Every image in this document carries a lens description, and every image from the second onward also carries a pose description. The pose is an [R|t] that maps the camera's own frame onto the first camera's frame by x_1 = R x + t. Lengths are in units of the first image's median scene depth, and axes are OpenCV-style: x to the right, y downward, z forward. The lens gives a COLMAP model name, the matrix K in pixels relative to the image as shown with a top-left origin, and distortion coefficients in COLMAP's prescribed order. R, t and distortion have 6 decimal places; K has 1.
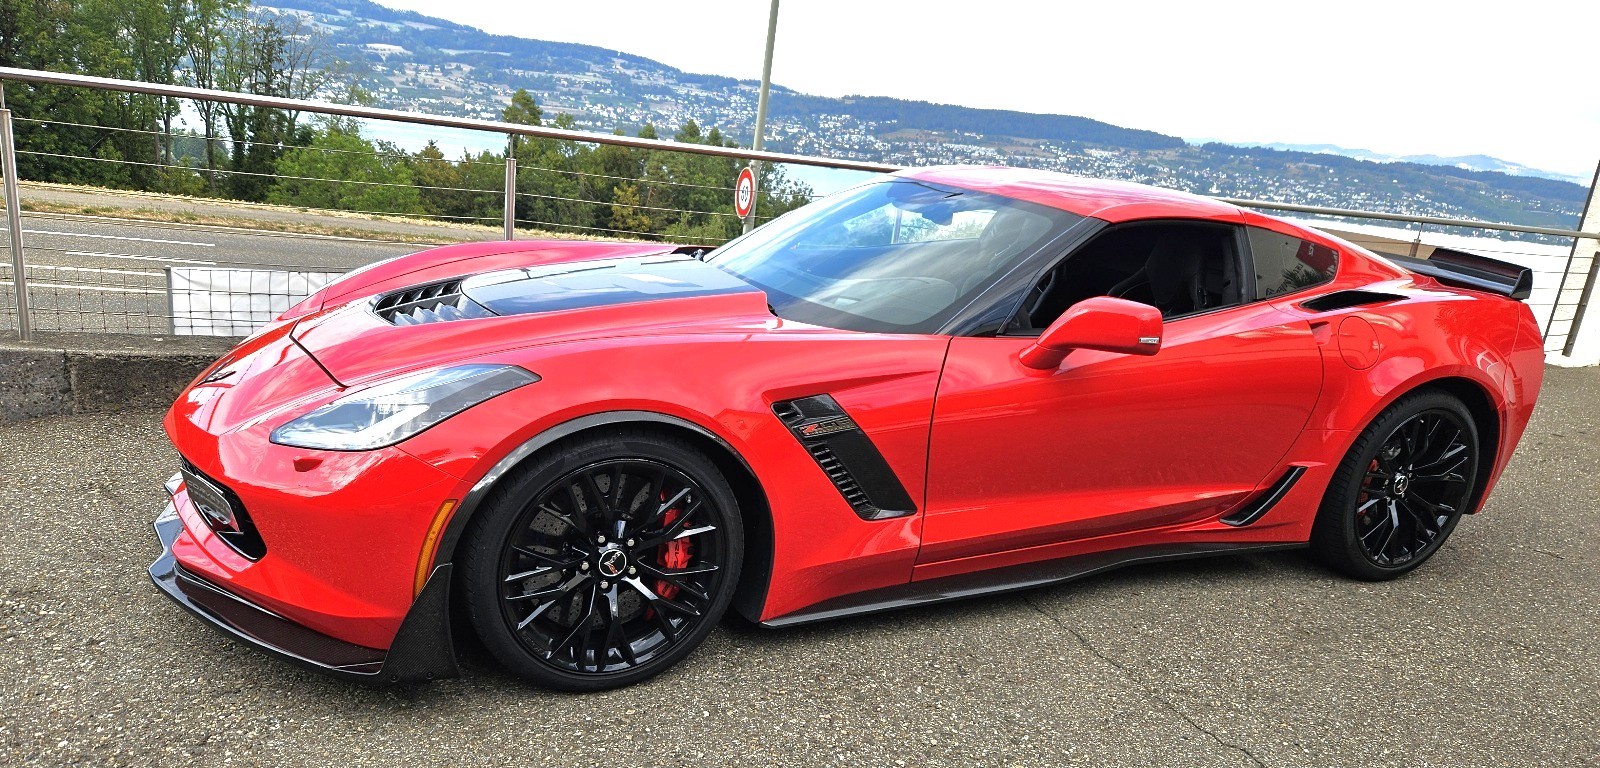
lens RADIAL K [[1052.8, 0, 803.5], [0, 1052.8, 457.1], [0, 0, 1]] dist [0.059607, -0.050641]
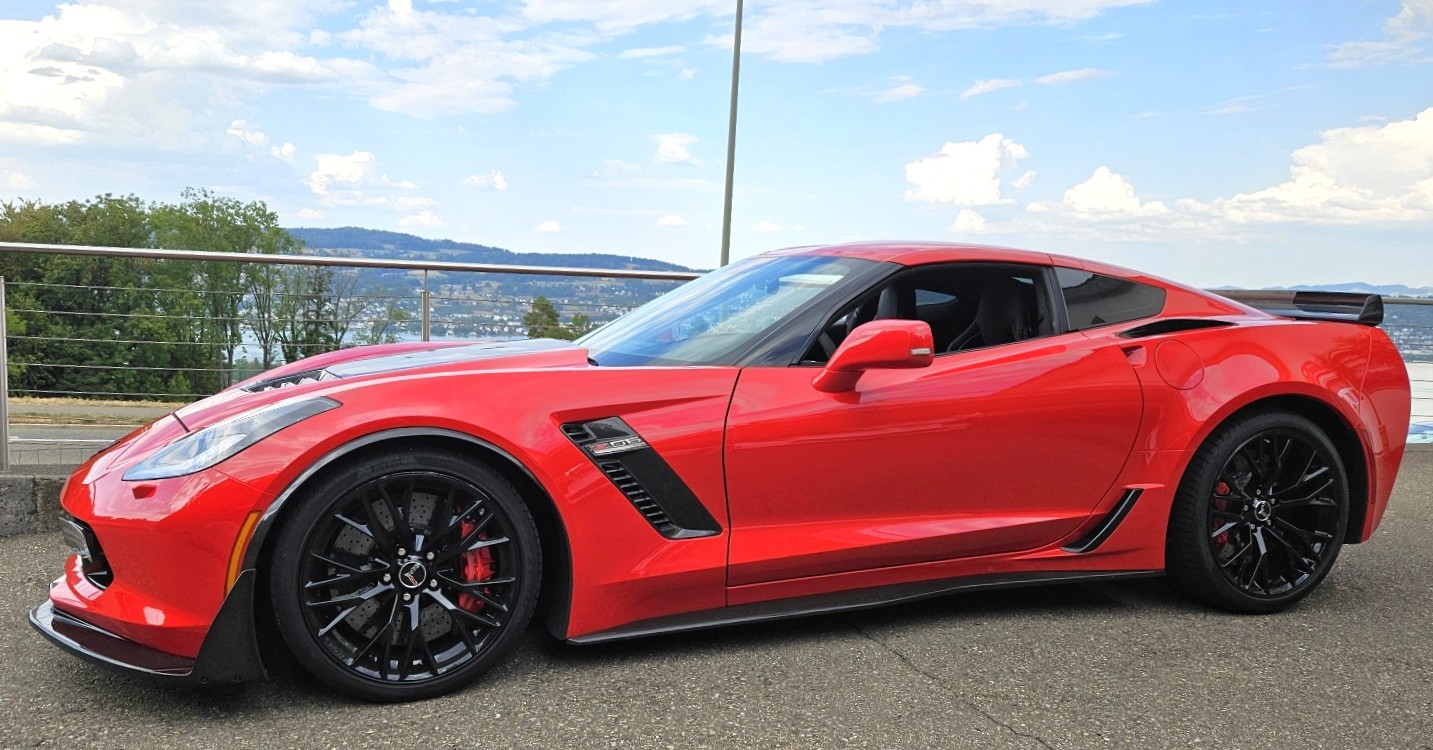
lens RADIAL K [[1054.3, 0, 687.5], [0, 1054.3, 413.6], [0, 0, 1]] dist [0.057063, -0.047824]
pose [[0.990762, -0.070023, -0.116134, 0.225443], [0.044877, 0.977421, -0.206482, 0.168035], [0.127971, 0.199363, 0.971534, -0.050364]]
